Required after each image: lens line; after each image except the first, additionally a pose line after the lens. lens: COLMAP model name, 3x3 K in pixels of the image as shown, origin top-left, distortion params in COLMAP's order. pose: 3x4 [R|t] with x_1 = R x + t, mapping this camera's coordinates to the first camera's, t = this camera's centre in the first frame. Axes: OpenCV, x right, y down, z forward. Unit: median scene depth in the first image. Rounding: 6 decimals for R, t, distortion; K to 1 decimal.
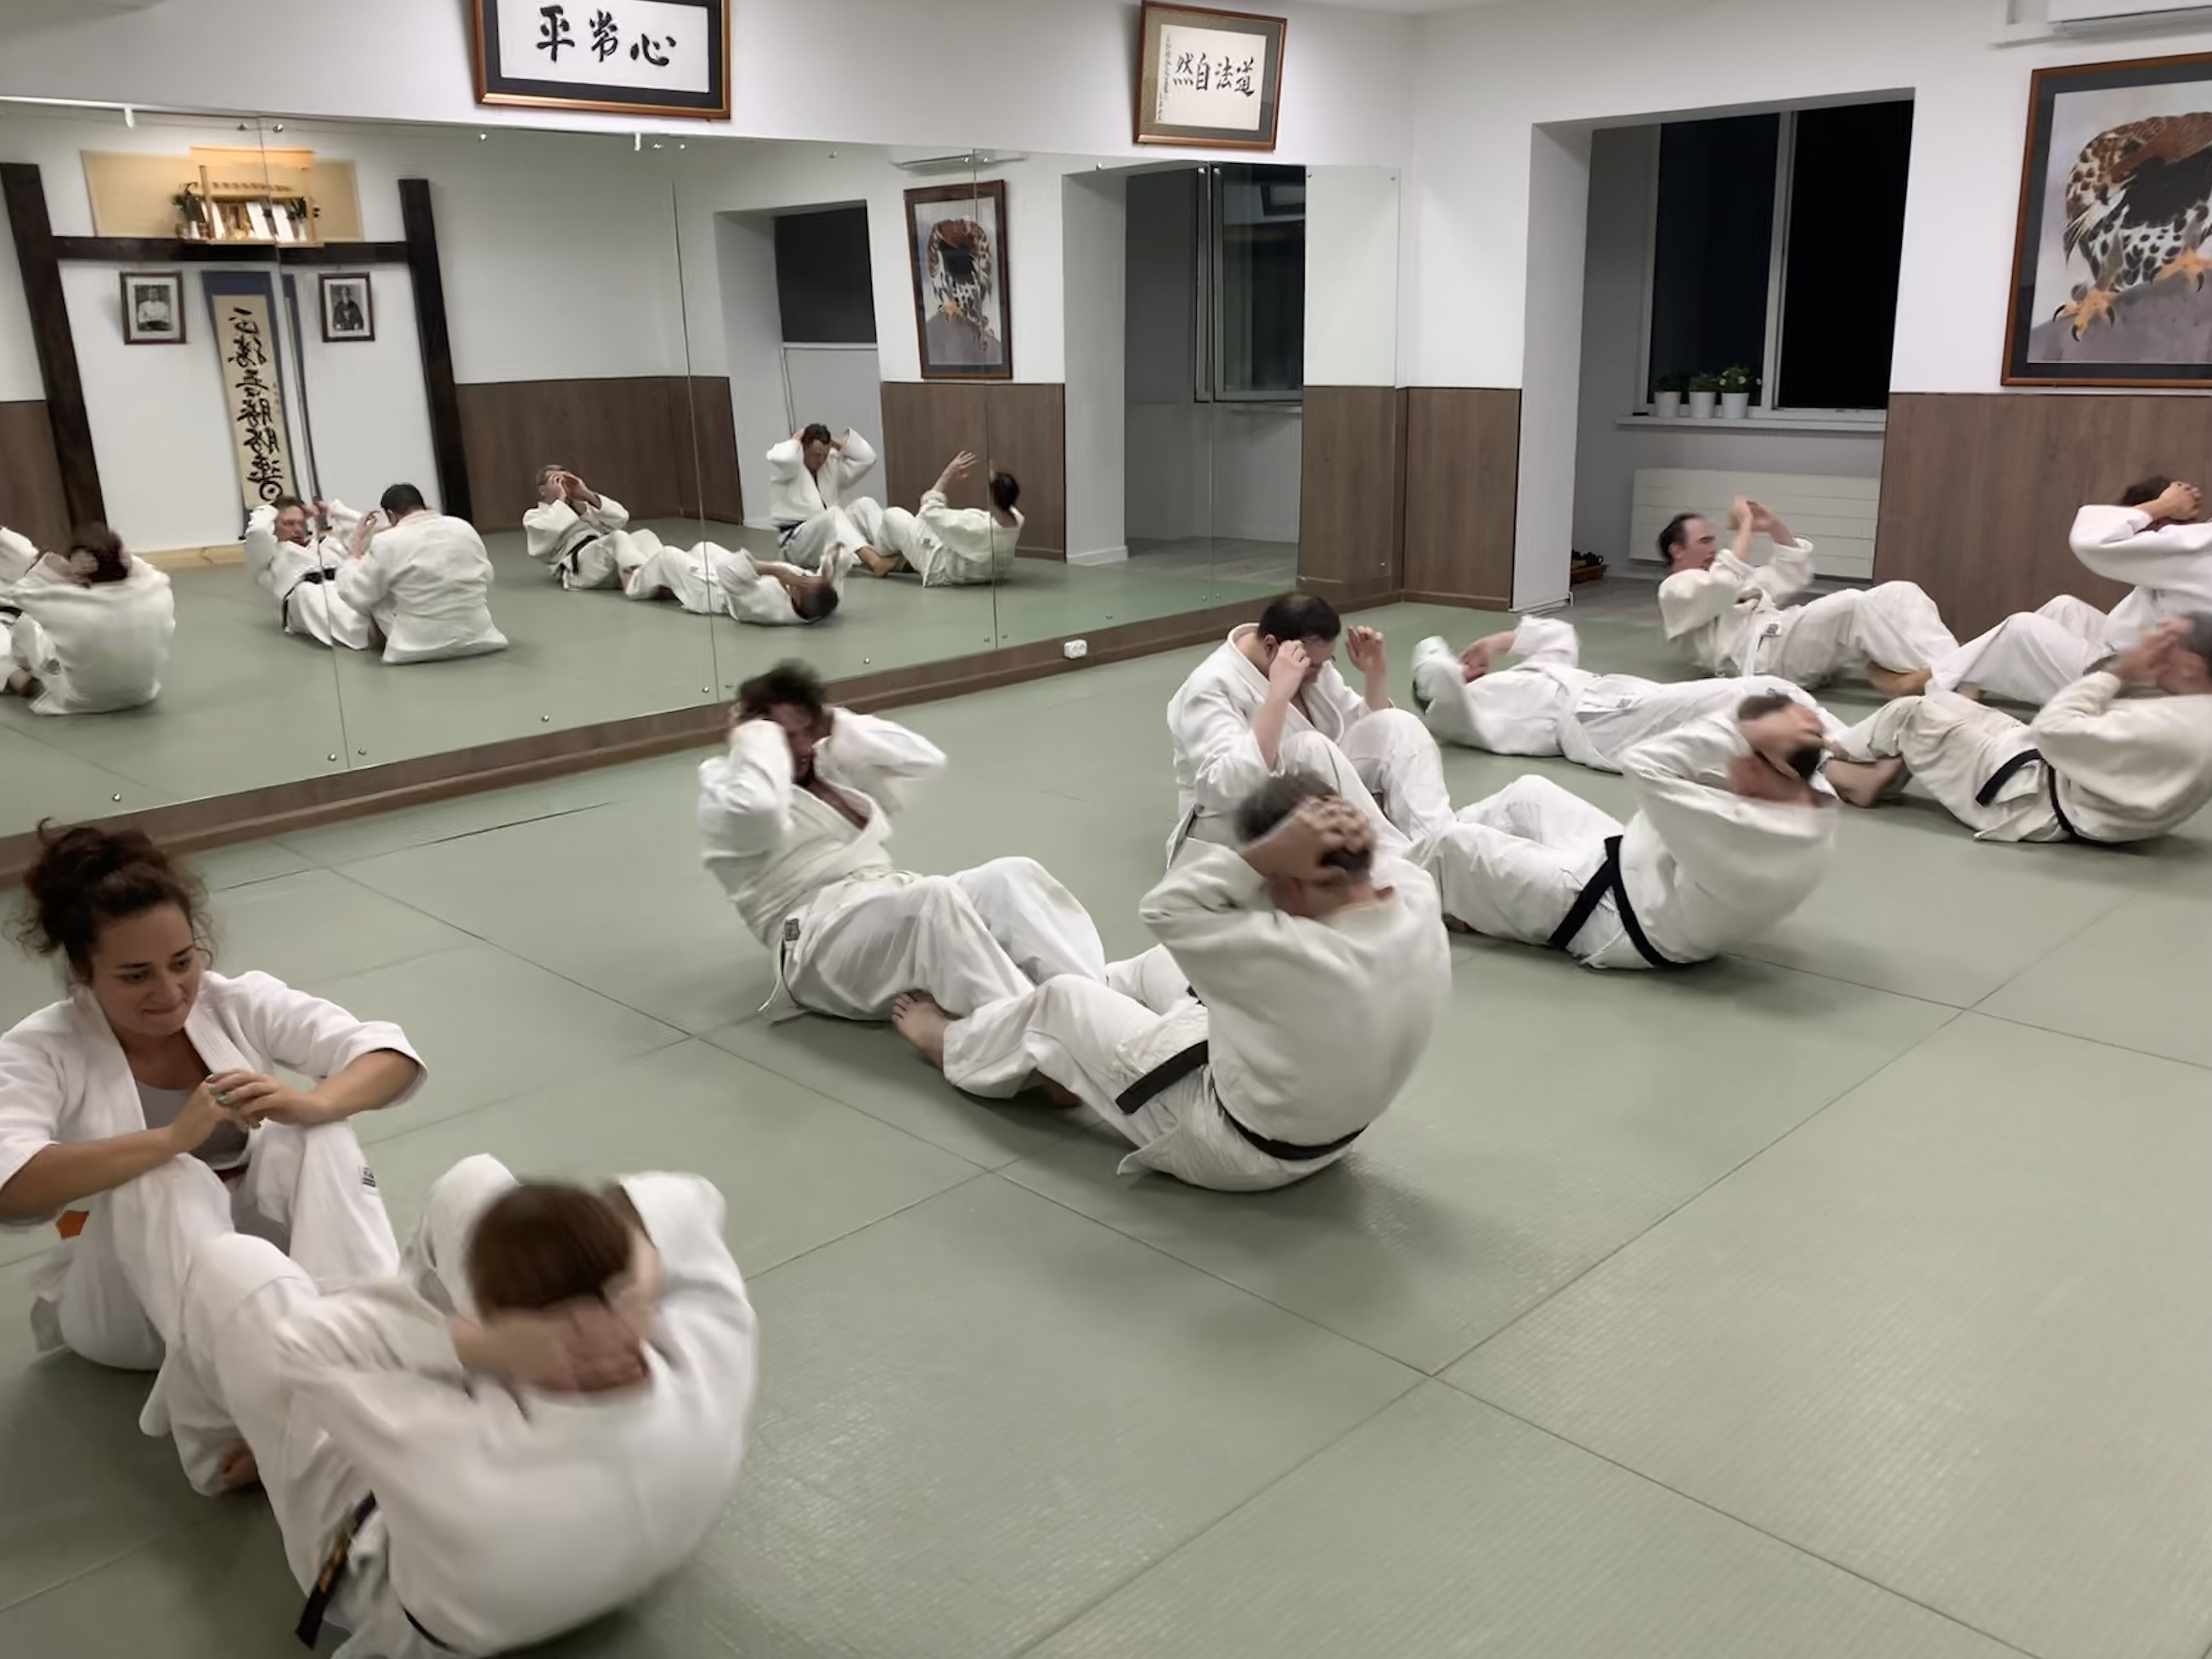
lens RADIAL K [[1866.1, 0, 1110.5], [0, 1866.1, 827.4], [0, 0, 1]] dist [0.009301, -0.012962]
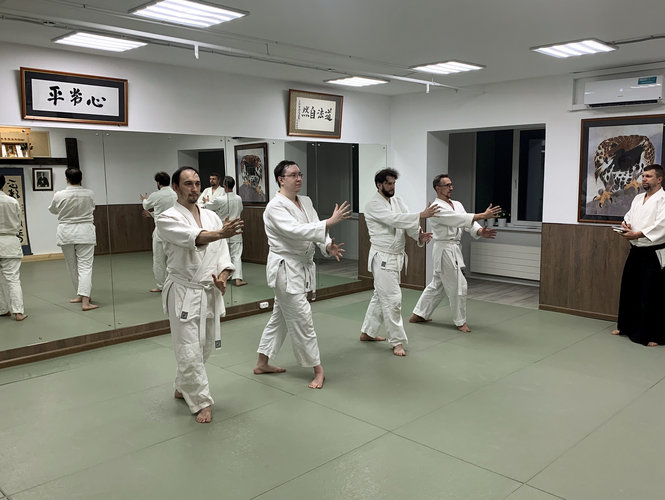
lens RADIAL K [[593.1, 0, 376.1], [0, 593.1, 253.6], [0, 0, 1]] dist [0.011001, -0.010282]
pose [[0.998883, 0.015102, 0.044772, 0.117783], [-0.008626, 0.989906, -0.141465, -0.051473], [-0.046456, 0.140921, 0.988930, 0.096407]]
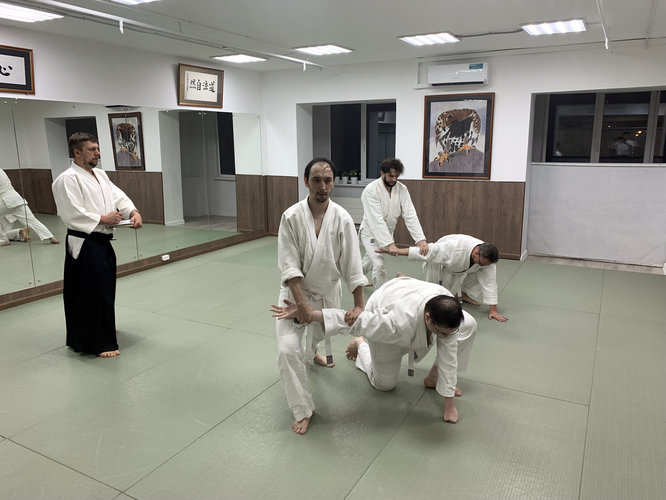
lens RADIAL K [[507.5, 0, 338.7], [0, 507.5, 244.1], [0, 0, 1]] dist [0.007010, -0.009632]
pose [[0.956931, -0.040399, 0.287492, 0.017034], [0.062238, 0.995795, -0.067229, -0.045332], [-0.283567, 0.082226, 0.955421, 0.085681]]
